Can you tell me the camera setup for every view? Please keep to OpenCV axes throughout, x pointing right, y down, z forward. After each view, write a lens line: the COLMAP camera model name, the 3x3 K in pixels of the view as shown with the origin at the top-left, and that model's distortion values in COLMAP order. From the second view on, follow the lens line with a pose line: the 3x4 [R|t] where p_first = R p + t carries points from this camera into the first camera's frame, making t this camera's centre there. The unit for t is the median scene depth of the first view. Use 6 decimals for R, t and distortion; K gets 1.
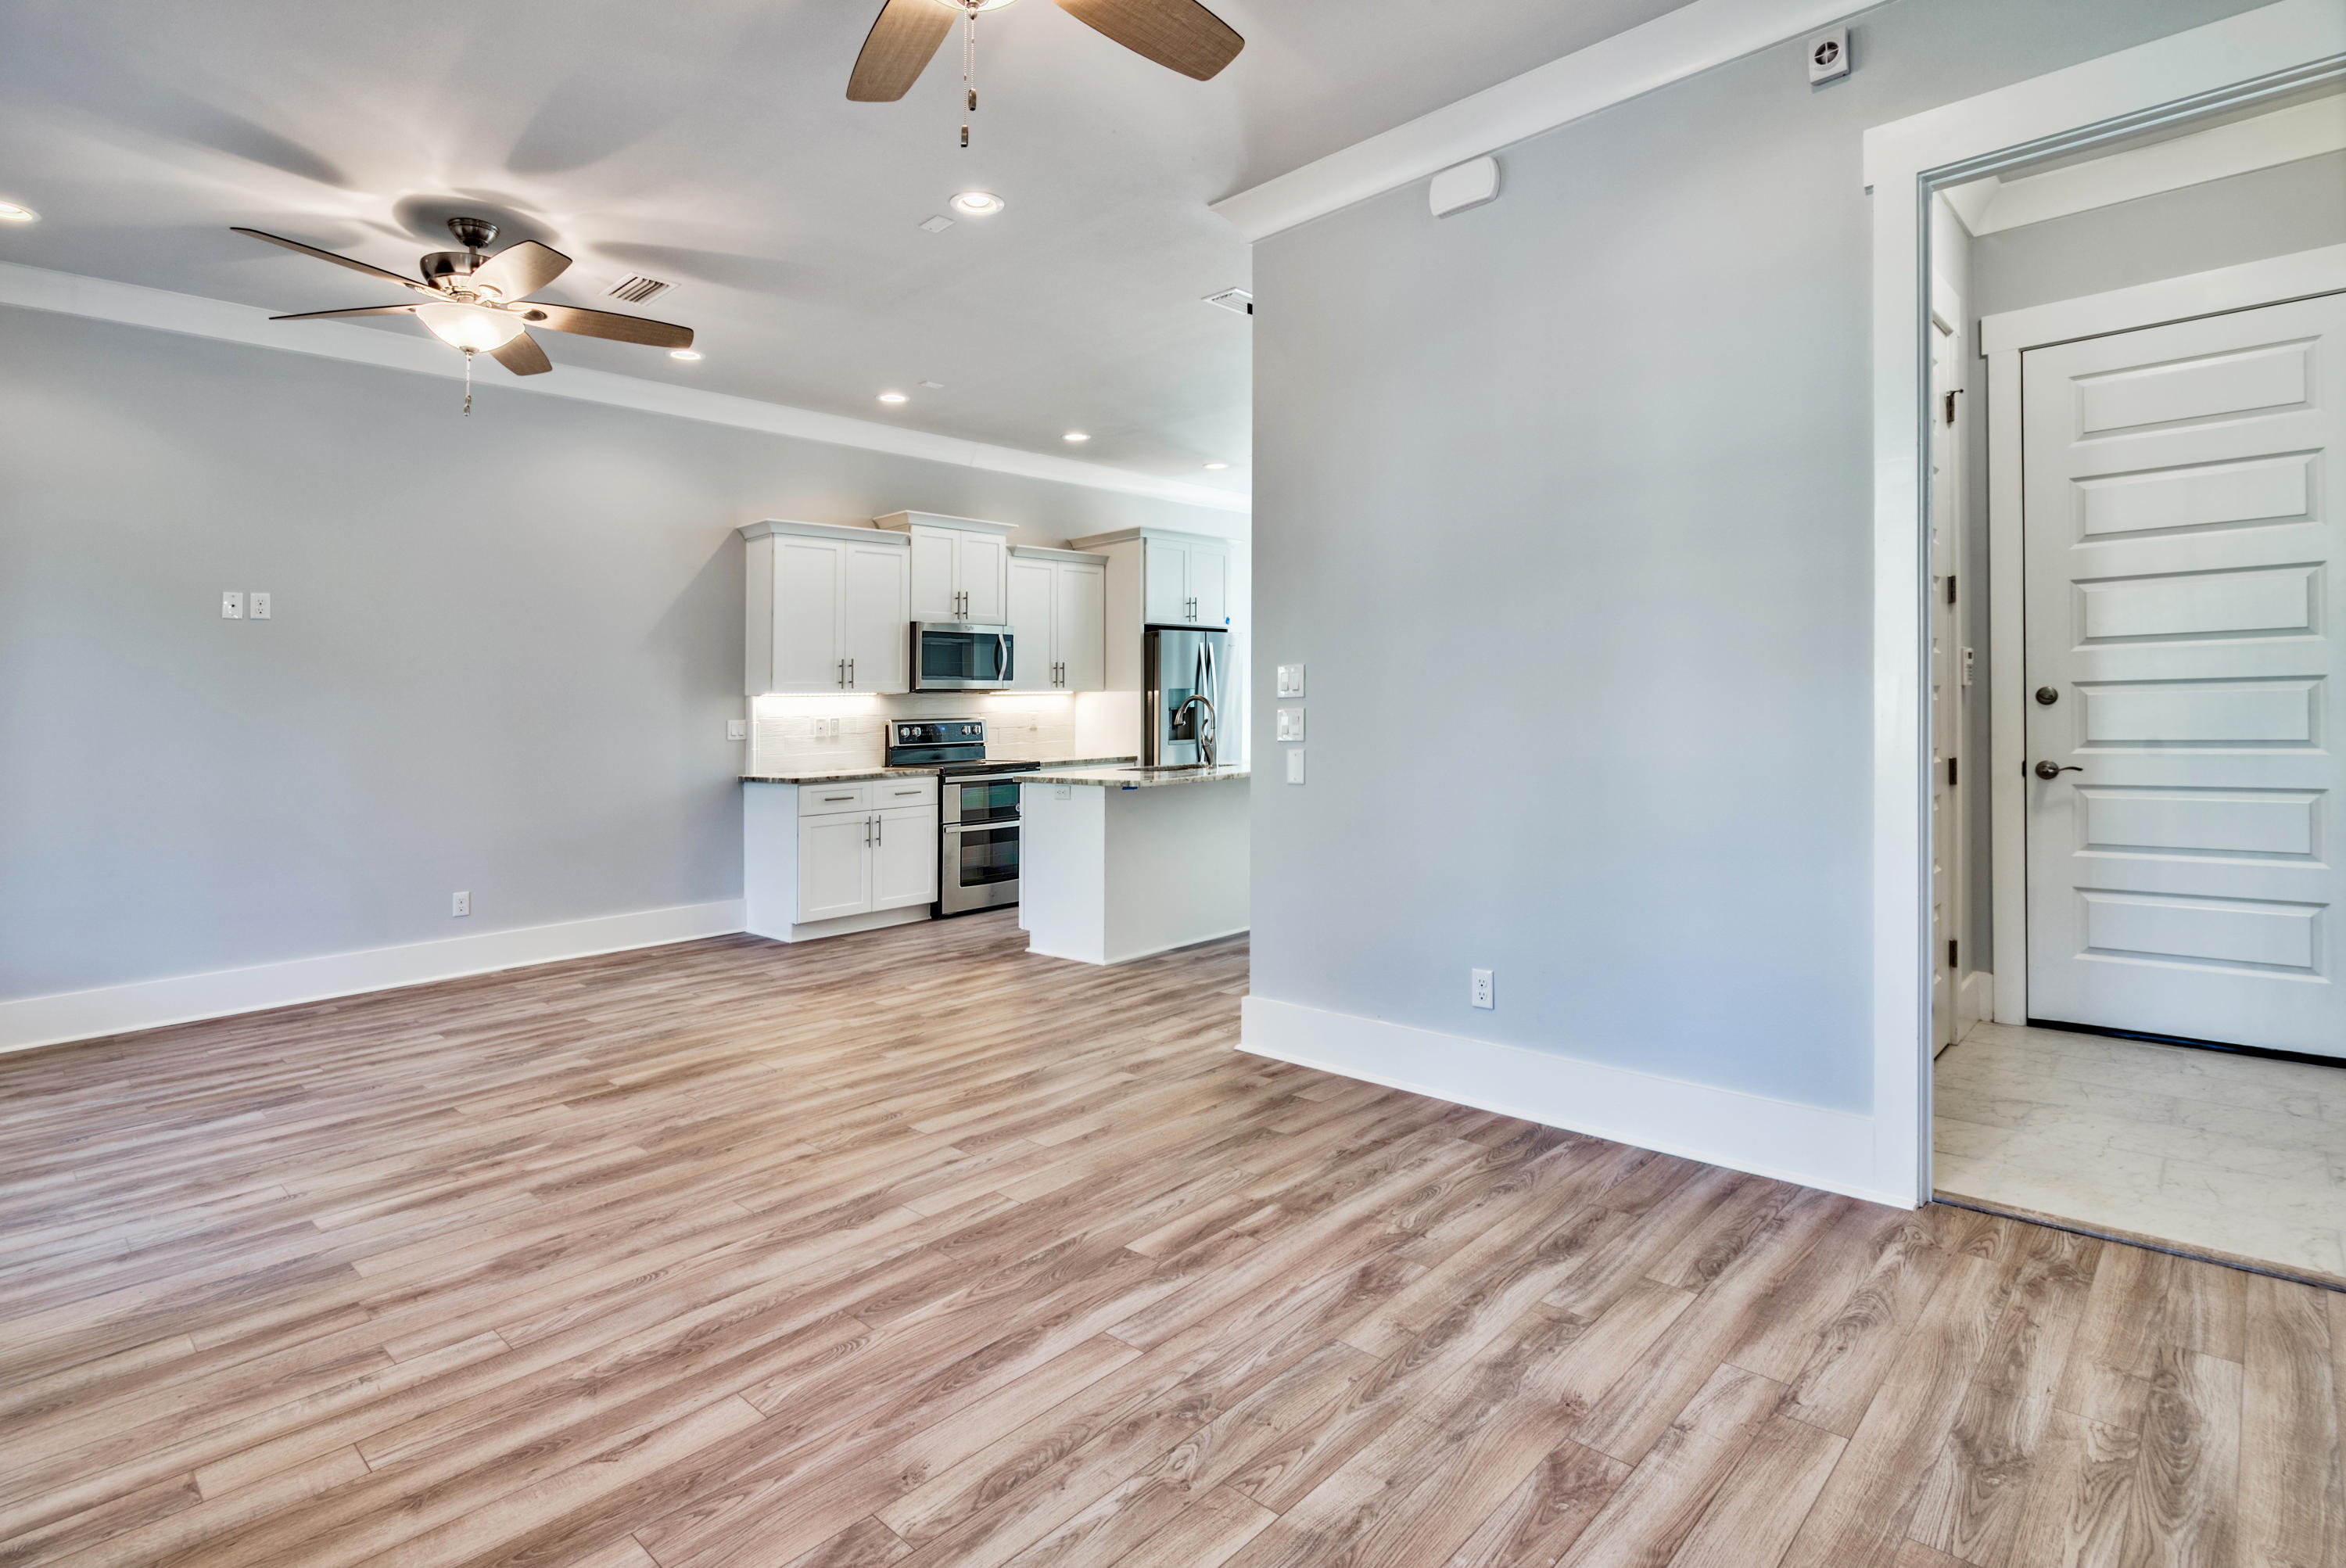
lens RADIAL K [[1157.0, 0, 1100.9], [0, 1157.0, 814.3], [0, 0, 1]] dist [0.000061, -0.000116]
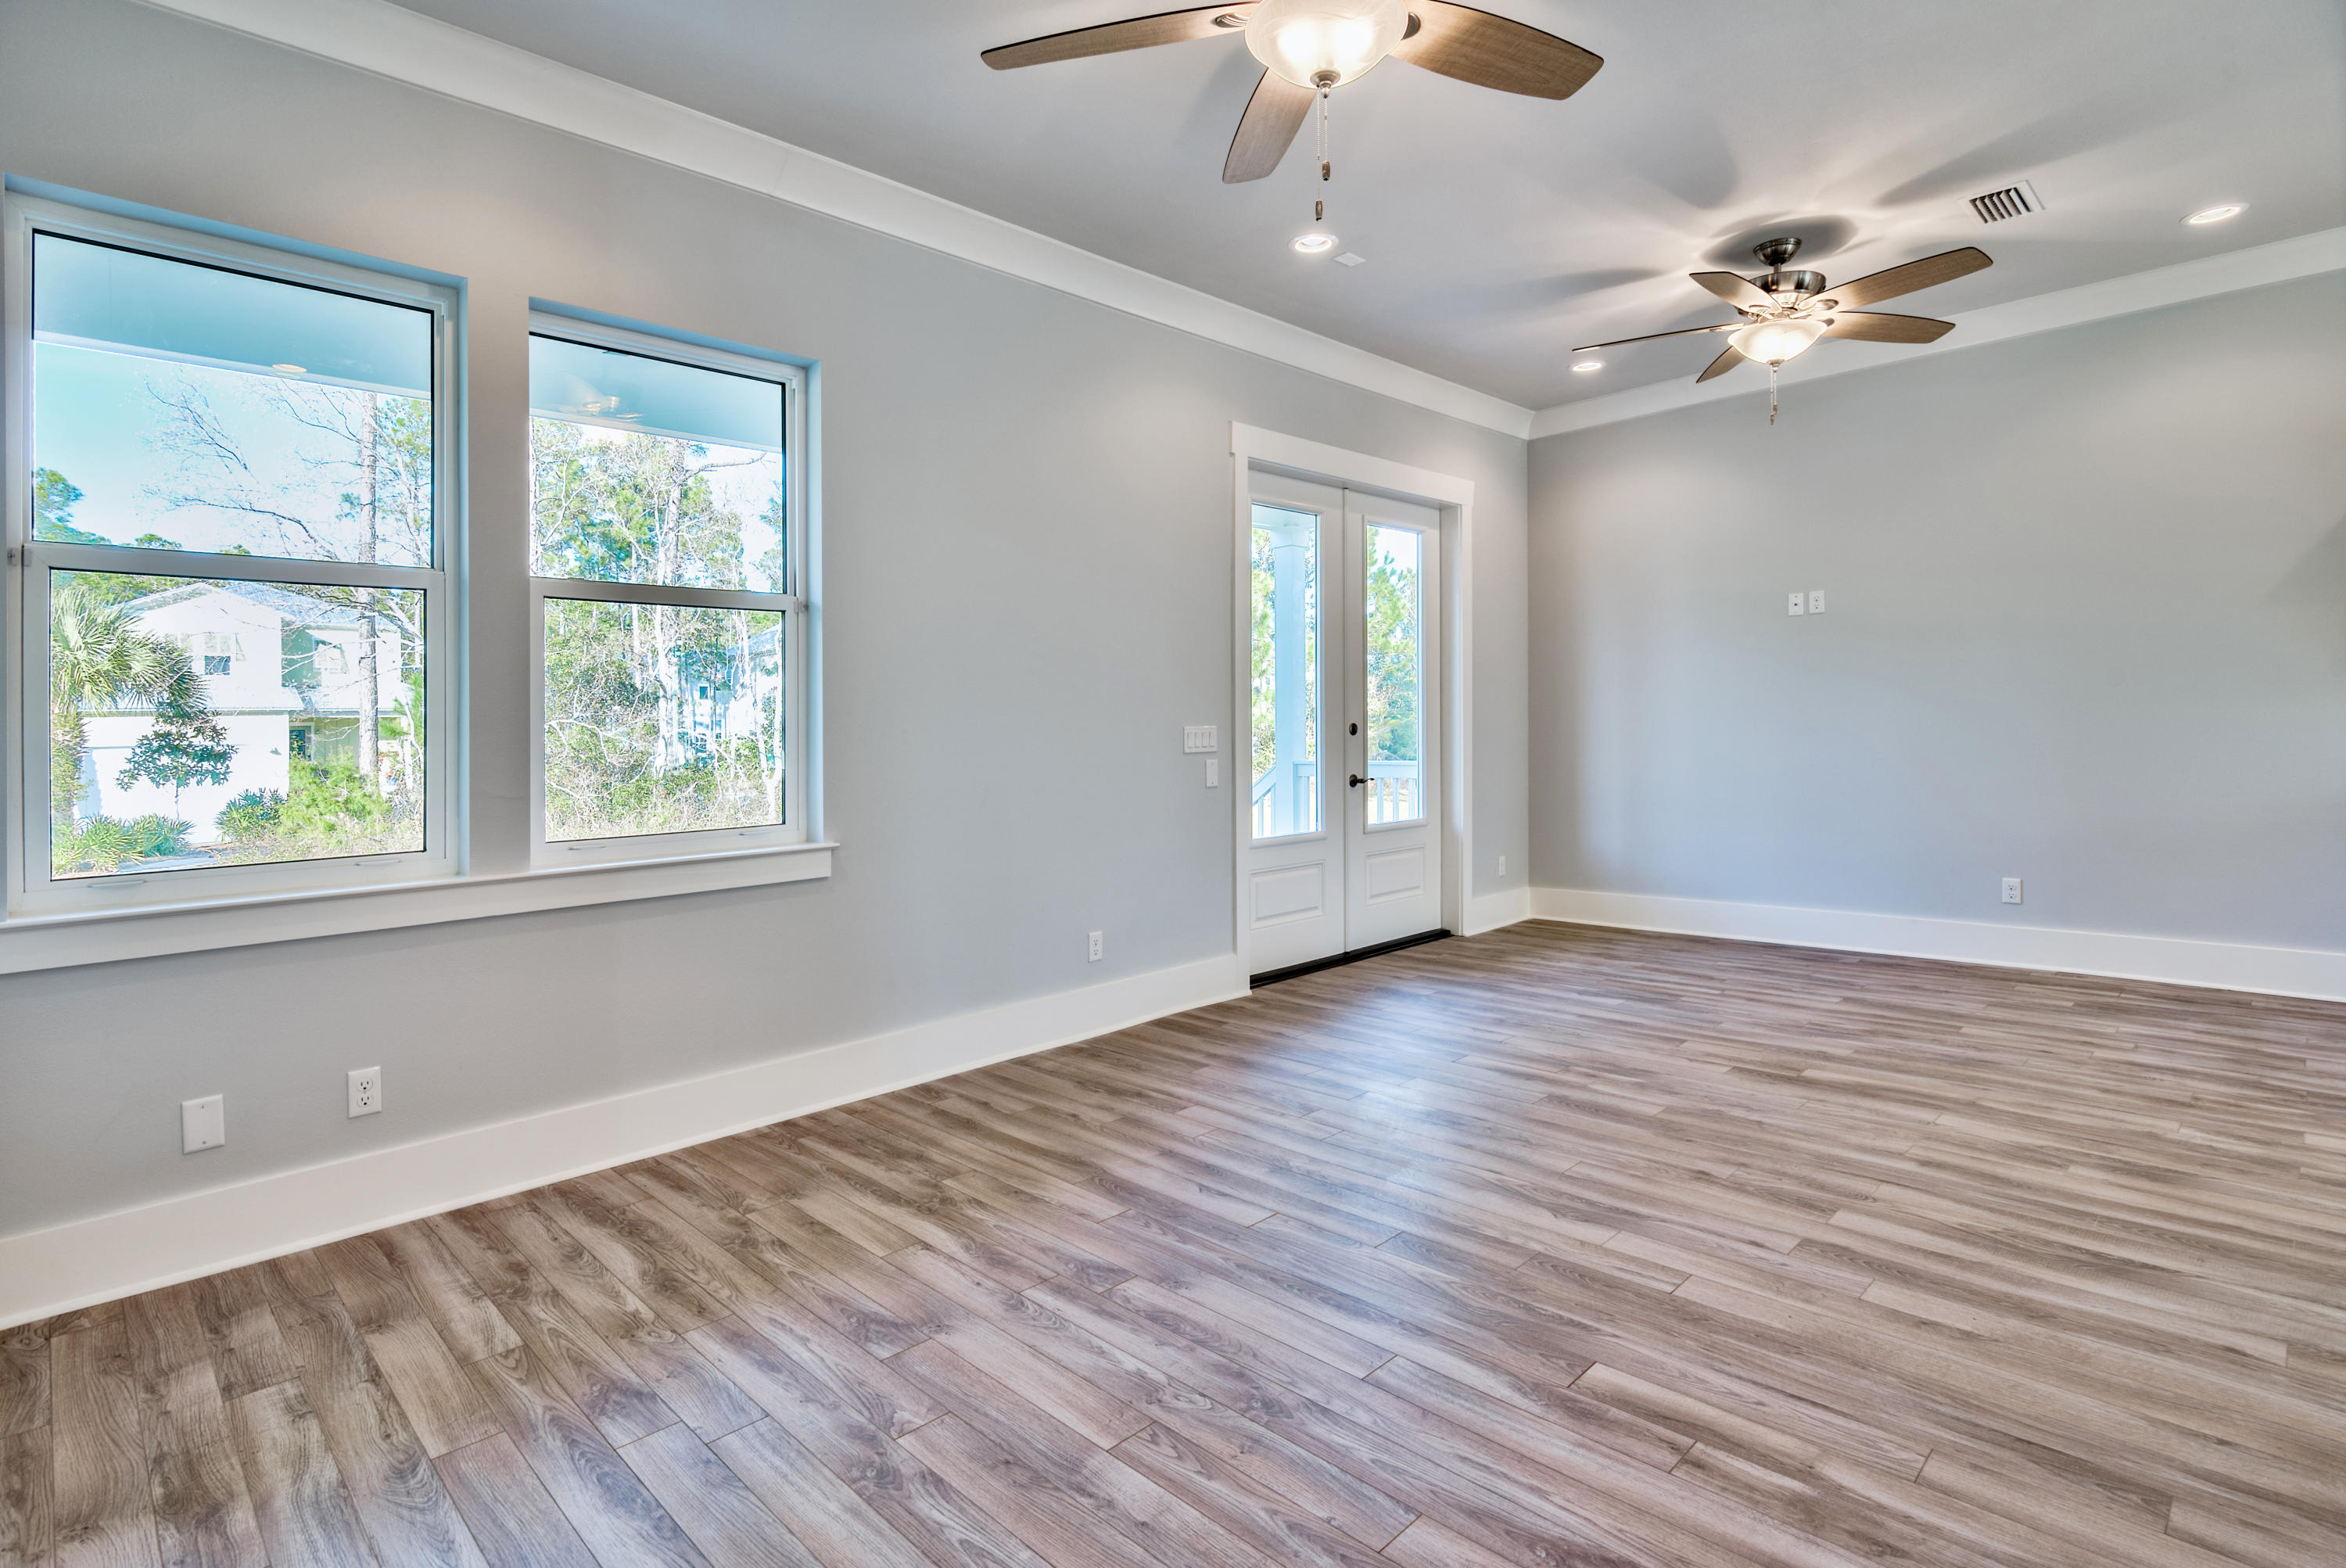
lens RADIAL K [[1157.0, 0, 1205.8], [0, 1157.0, 788.5], [0, 0, 1]] dist [0.000061, -0.000116]
pose [[0.018413, 0.075049, -0.997010, 0.778708], [-0.063984, 0.995223, 0.073733, -0.071162], [0.997781, 0.062435, 0.023127, 0.662027]]
